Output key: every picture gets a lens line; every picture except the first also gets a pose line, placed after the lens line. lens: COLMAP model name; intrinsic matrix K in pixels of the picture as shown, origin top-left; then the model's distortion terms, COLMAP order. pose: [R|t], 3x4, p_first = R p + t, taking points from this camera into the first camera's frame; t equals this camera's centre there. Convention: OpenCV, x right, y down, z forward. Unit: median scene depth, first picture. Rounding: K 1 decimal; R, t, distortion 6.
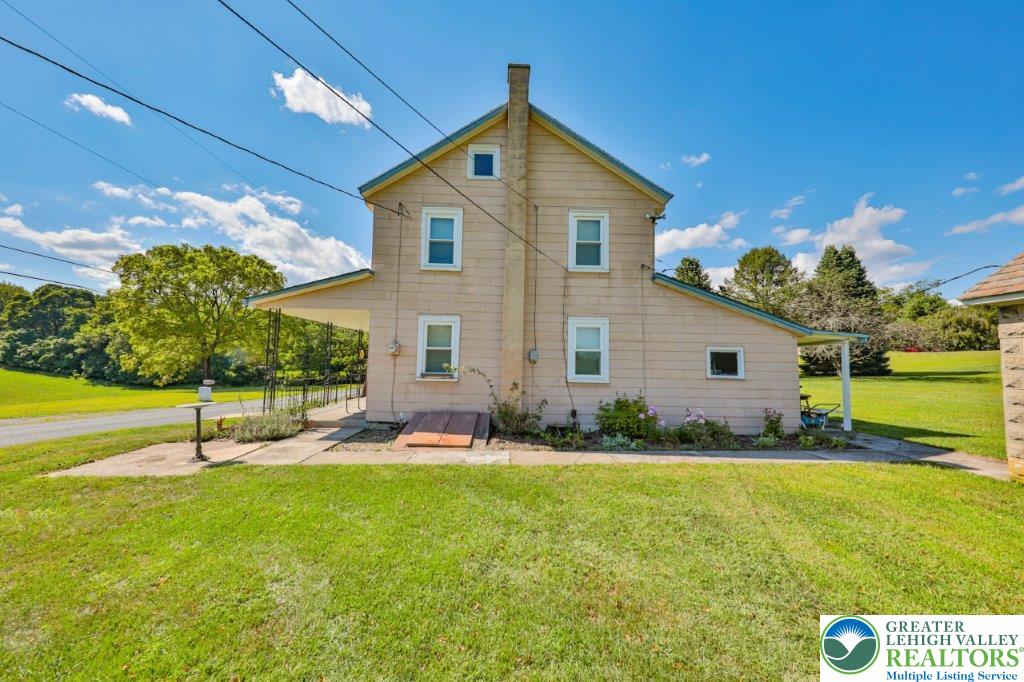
lens RADIAL K [[344.9, 0, 509.8], [0, 344.9, 346.3], [0, 0, 1]] dist [-0.001103, -0.000085]
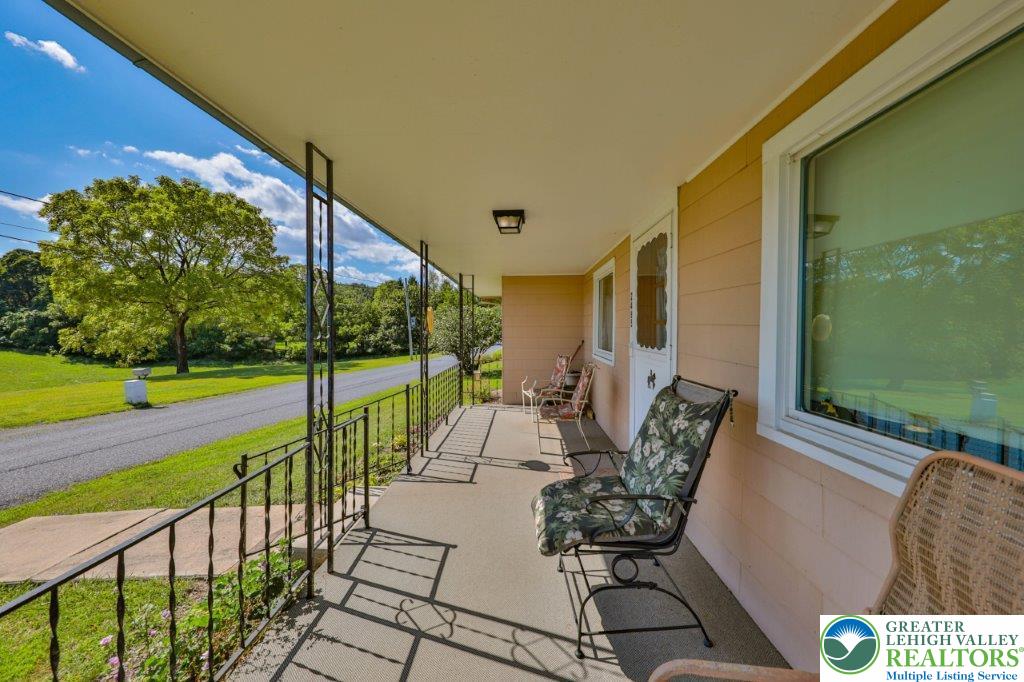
lens RADIAL K [[360.3, 0, 512.0], [0, 360.3, 341.0], [0, 0, 1]] dist [-0.000265, -0.000092]
pose [[0.999430, -0.016903, -0.029240, -0.064519], [0.019241, 0.996478, 0.081618, 0.003577], [0.027757, -0.082134, 0.996235, 0.122832]]
